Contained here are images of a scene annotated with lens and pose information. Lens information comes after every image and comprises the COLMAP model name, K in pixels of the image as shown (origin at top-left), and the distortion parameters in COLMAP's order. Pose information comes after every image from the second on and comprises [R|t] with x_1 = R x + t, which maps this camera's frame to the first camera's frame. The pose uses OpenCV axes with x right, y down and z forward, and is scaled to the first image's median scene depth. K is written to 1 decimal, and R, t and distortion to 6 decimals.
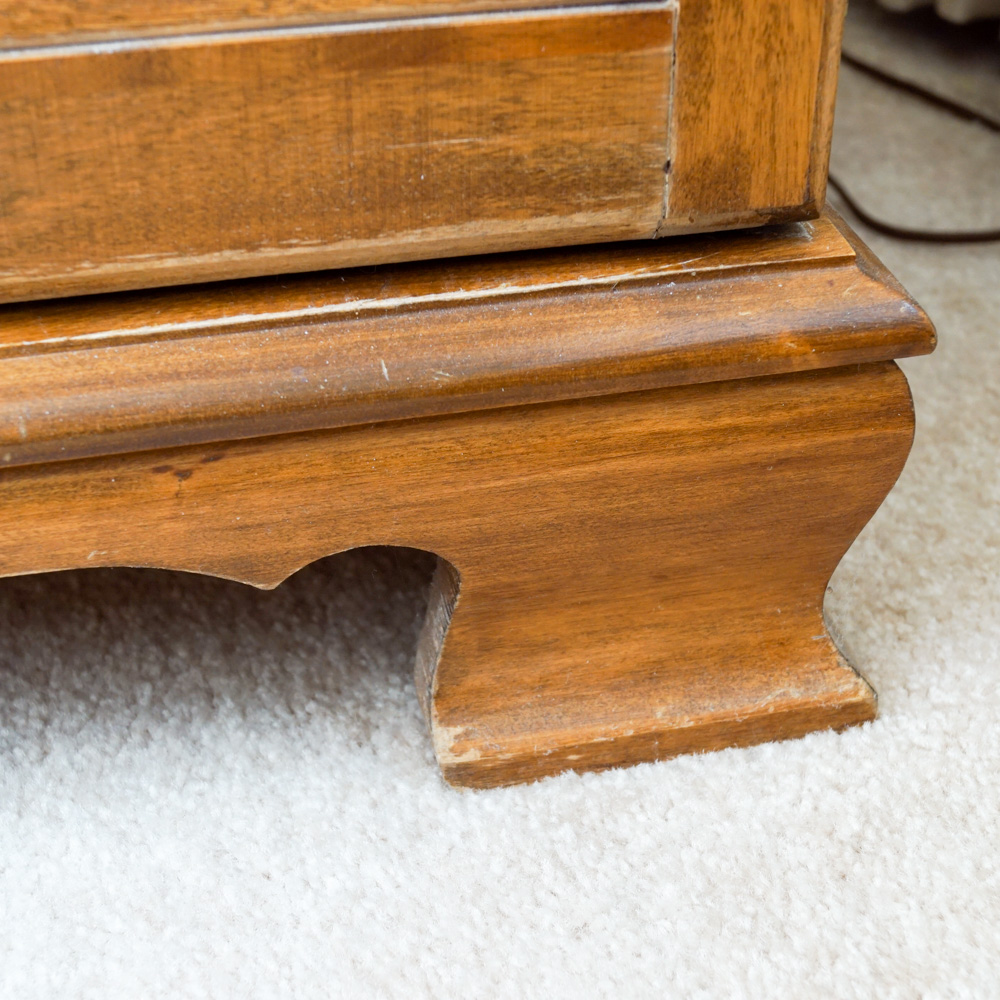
lens RADIAL K [[1851.0, 0, 500.0], [0, 1851.0, 500.0], [0, 0, 1]] dist [-0.059389, 0.000000]
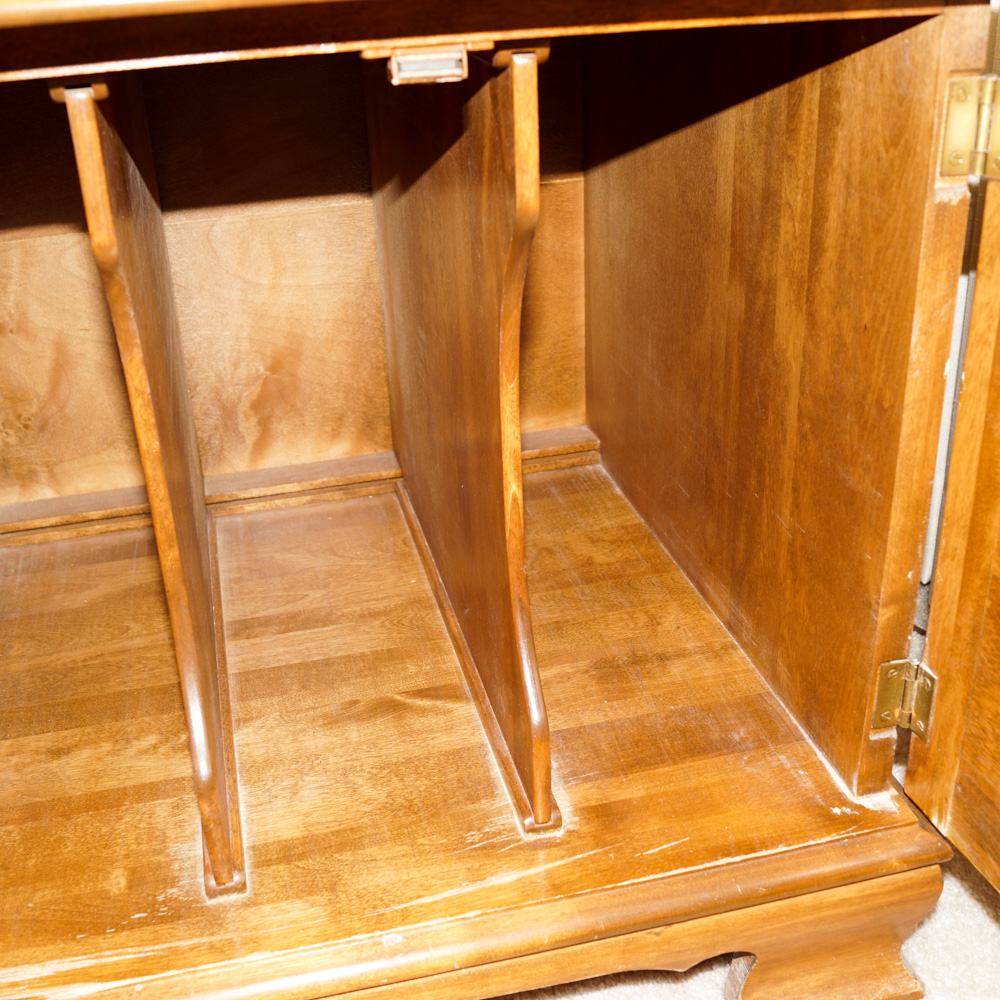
lens RADIAL K [[1214.8, 0, 501.6], [0, 1214.8, 498.0], [0, 0, 1]] dist [-0.082713, 0.000000]
pose [[0.999277, -0.034477, -0.016024, -0.320048], [0.031985, 0.990204, -0.135915, -0.362672], [0.020553, 0.135305, 0.990591, -0.634305]]
